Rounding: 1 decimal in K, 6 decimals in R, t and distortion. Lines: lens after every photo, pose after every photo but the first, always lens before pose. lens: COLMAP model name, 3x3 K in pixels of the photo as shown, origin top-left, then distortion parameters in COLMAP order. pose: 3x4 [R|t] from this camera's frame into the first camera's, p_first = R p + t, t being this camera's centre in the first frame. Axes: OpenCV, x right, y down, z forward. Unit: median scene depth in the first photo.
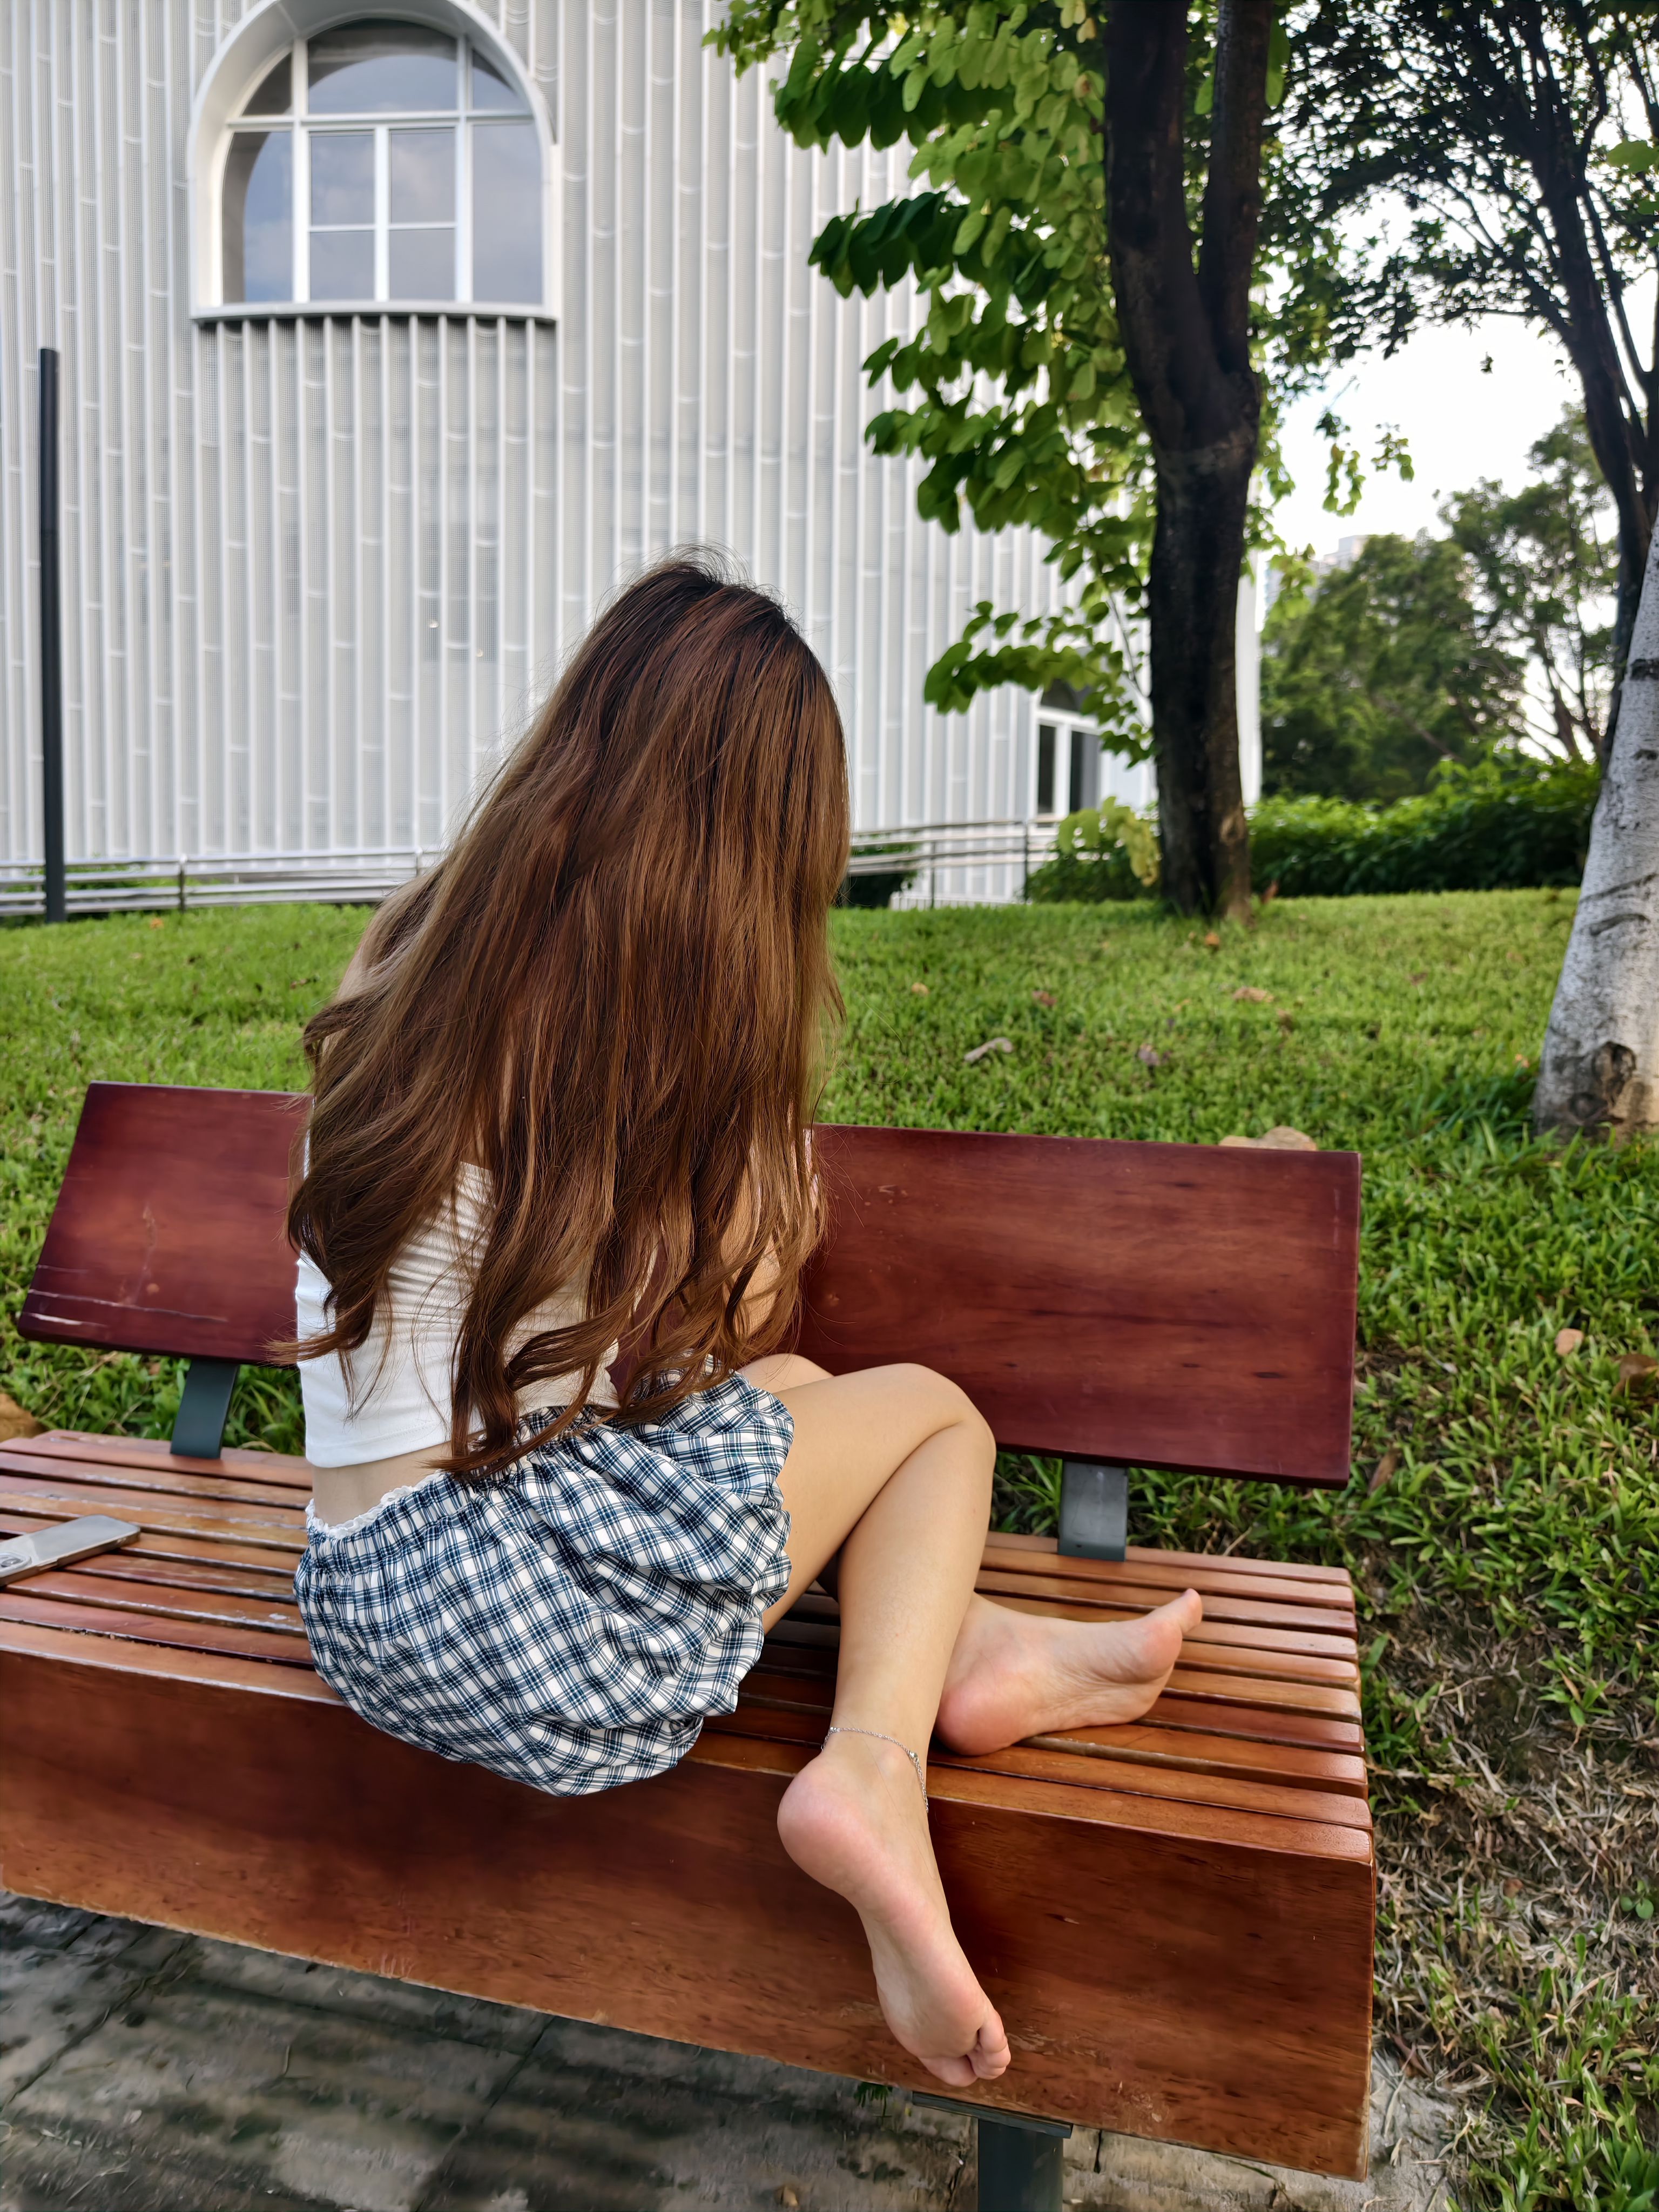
lens RADIAL K [[1515.5, 0, 816.3], [0, 1515.5, 1104.1], [0, 0, 1]] dist [-0.004743, -0.004309]
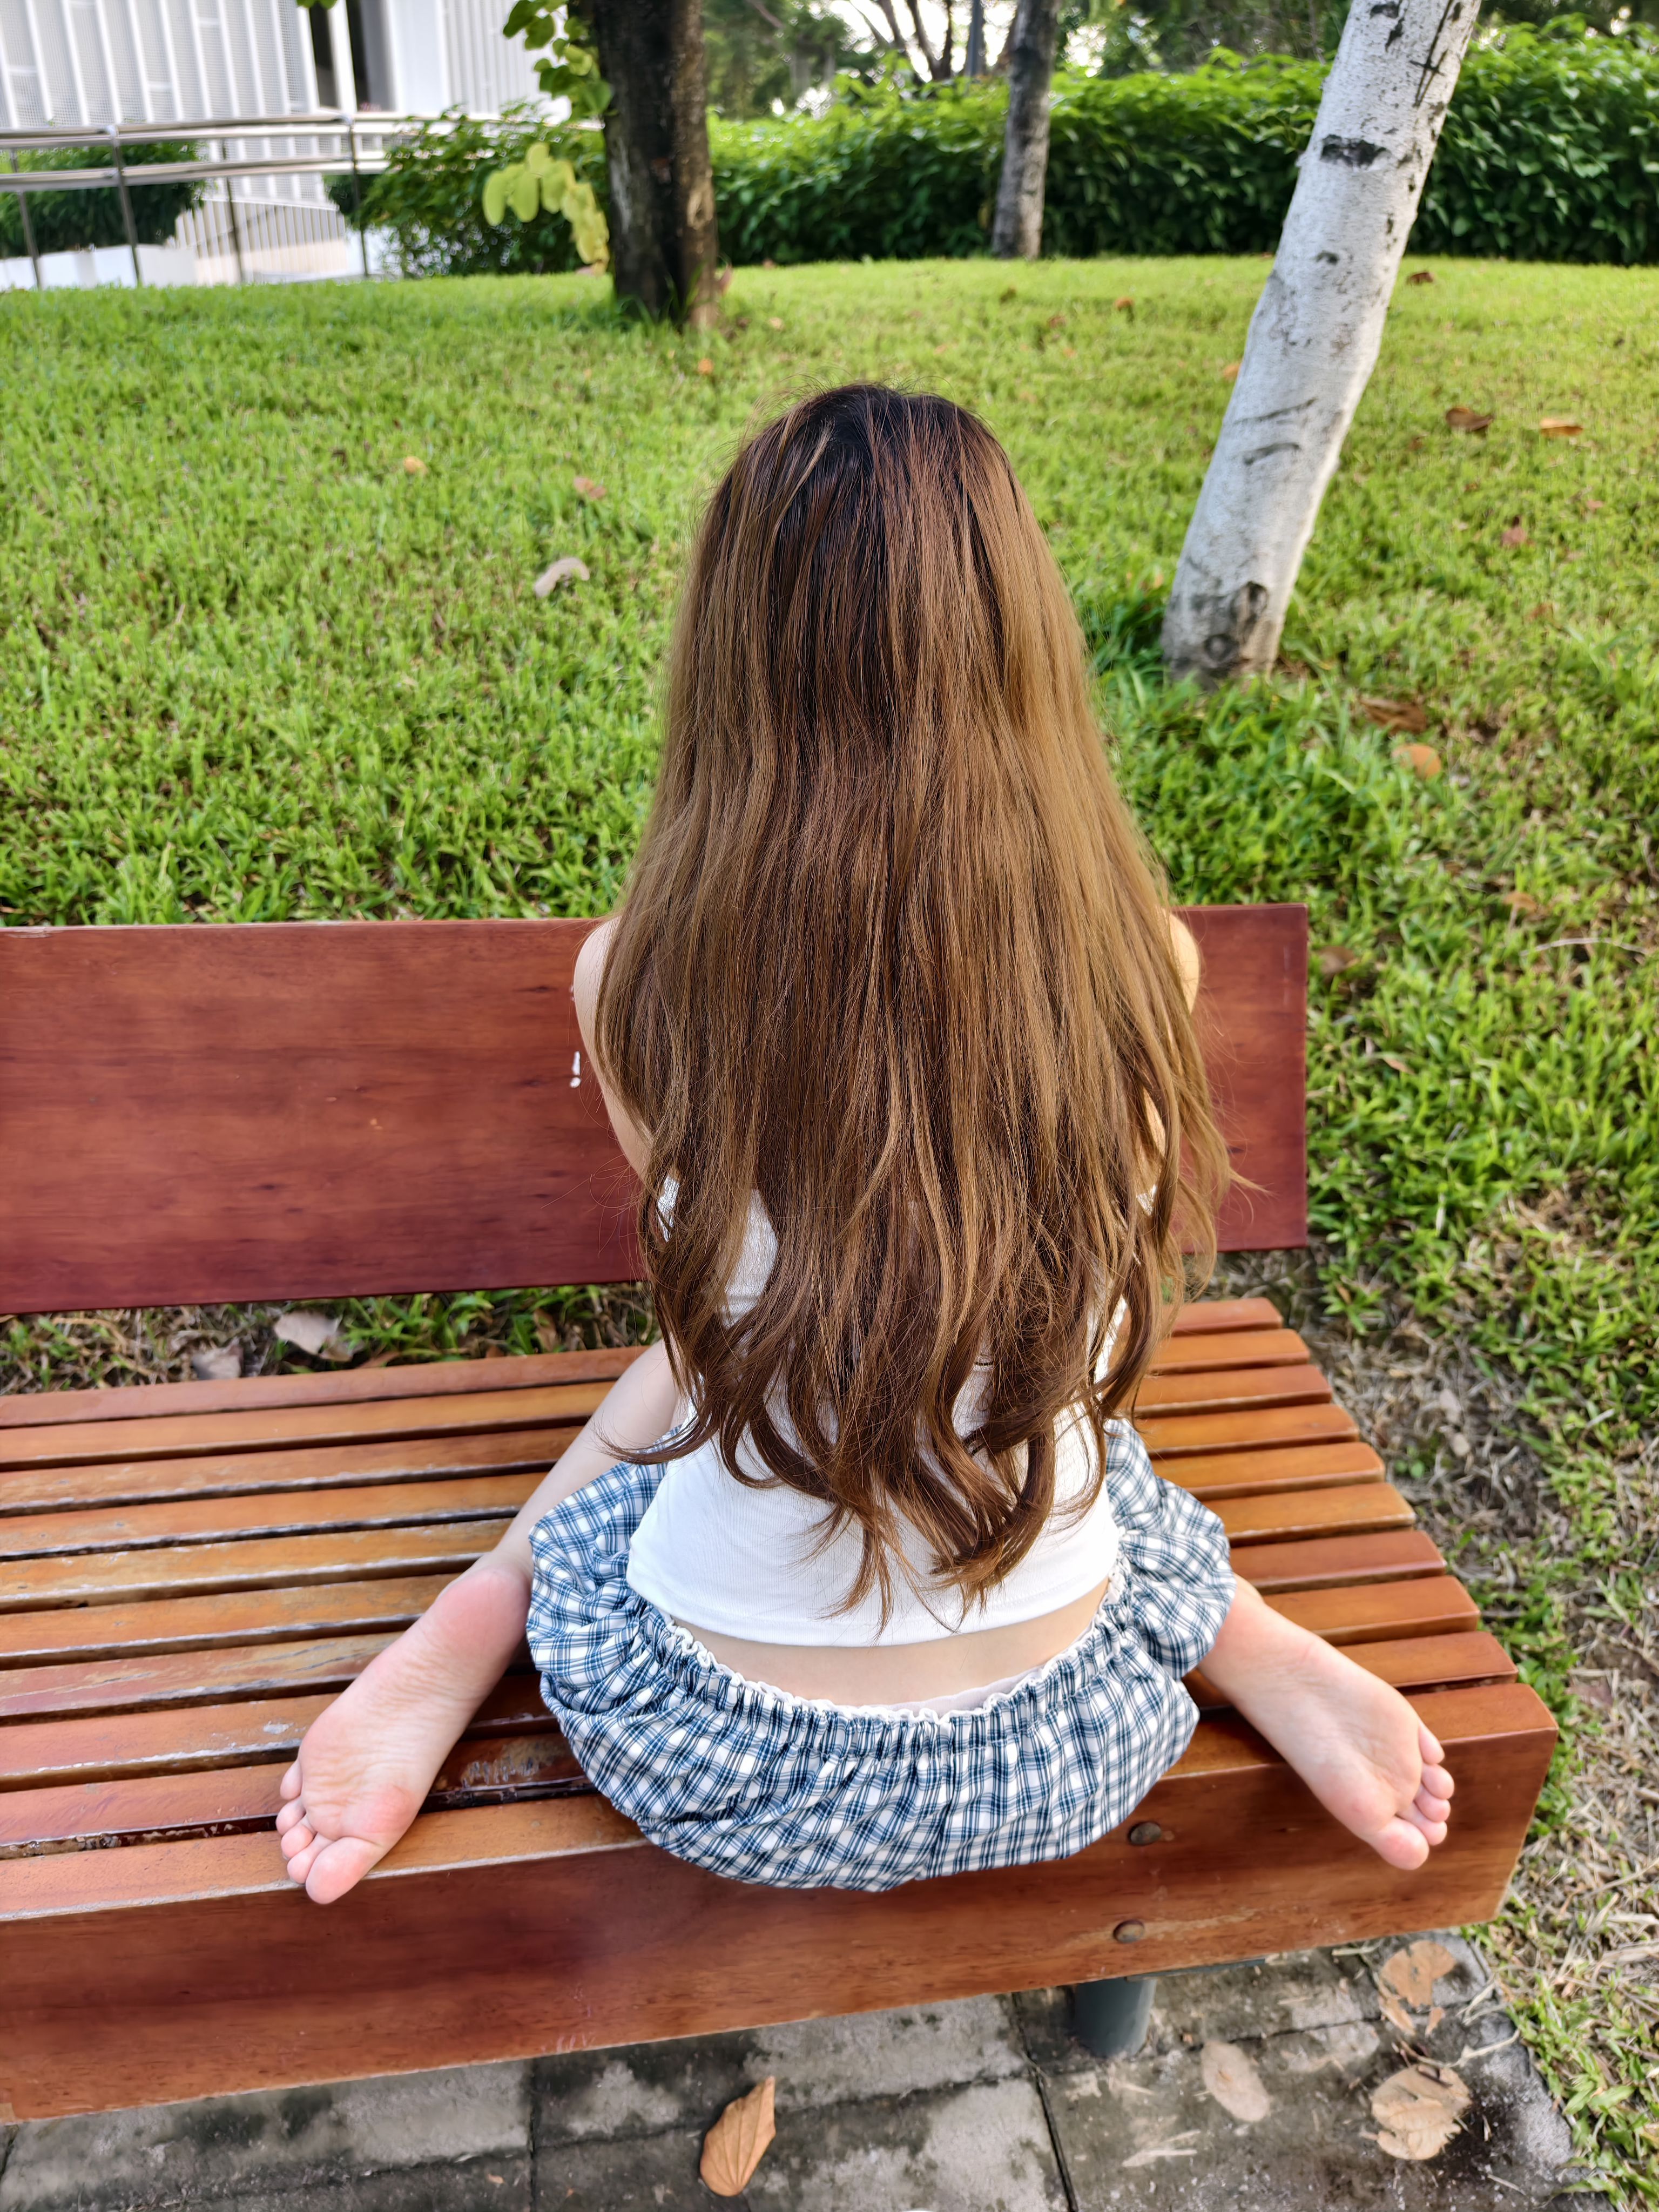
lens RADIAL K [[1522.3, 0, 806.8], [0, 1522.3, 1118.9], [0, 0, 1]] dist [-0.013504, 0.006957]
pose [[0.909479, -0.196402, 0.366435, -0.177069], [0.028961, 0.909170, 0.415416, -0.149312], [-0.414740, -0.367200, 0.832559, 0.179104]]
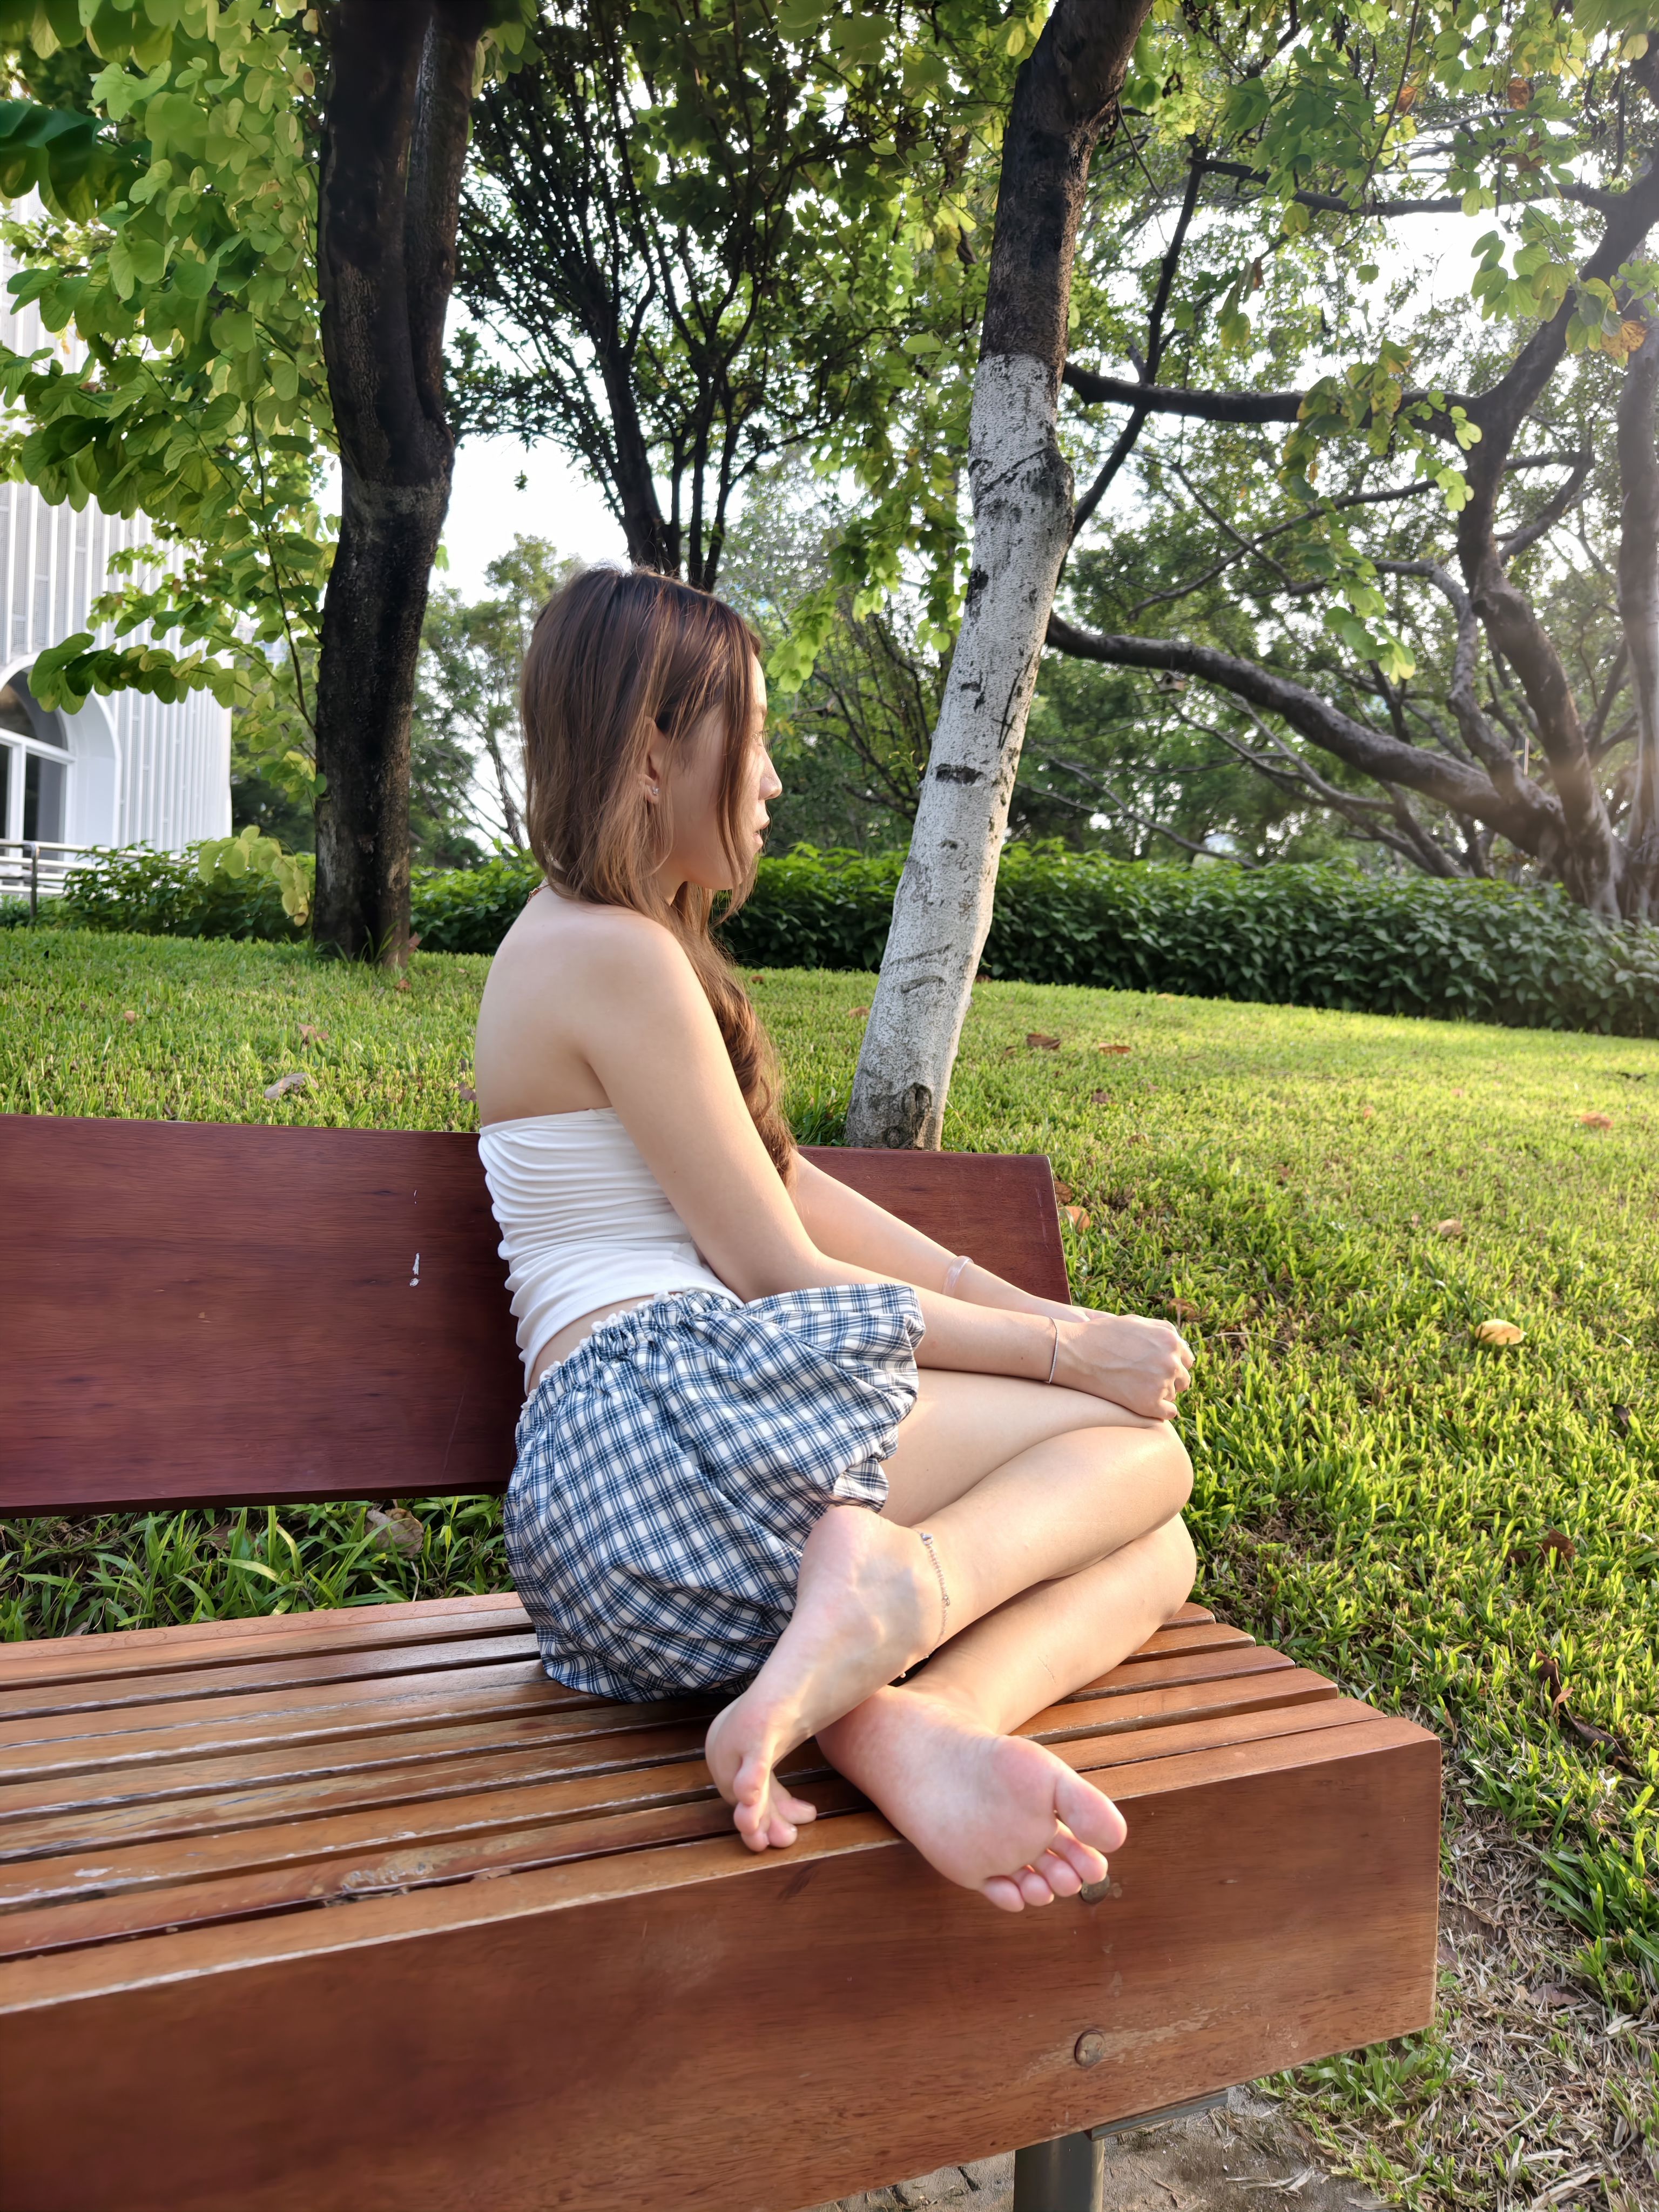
lens RADIAL K [[1509.9, 0, 840.8], [0, 1509.9, 1096.6], [0, 0, 1]] dist [-0.002976, -0.003630]
pose [[0.768087, 0.014731, 0.640176, -0.283075], [0.016958, 0.998917, -0.043332, 0.020115], [-0.640121, 0.044139, 0.767006, 0.148906]]
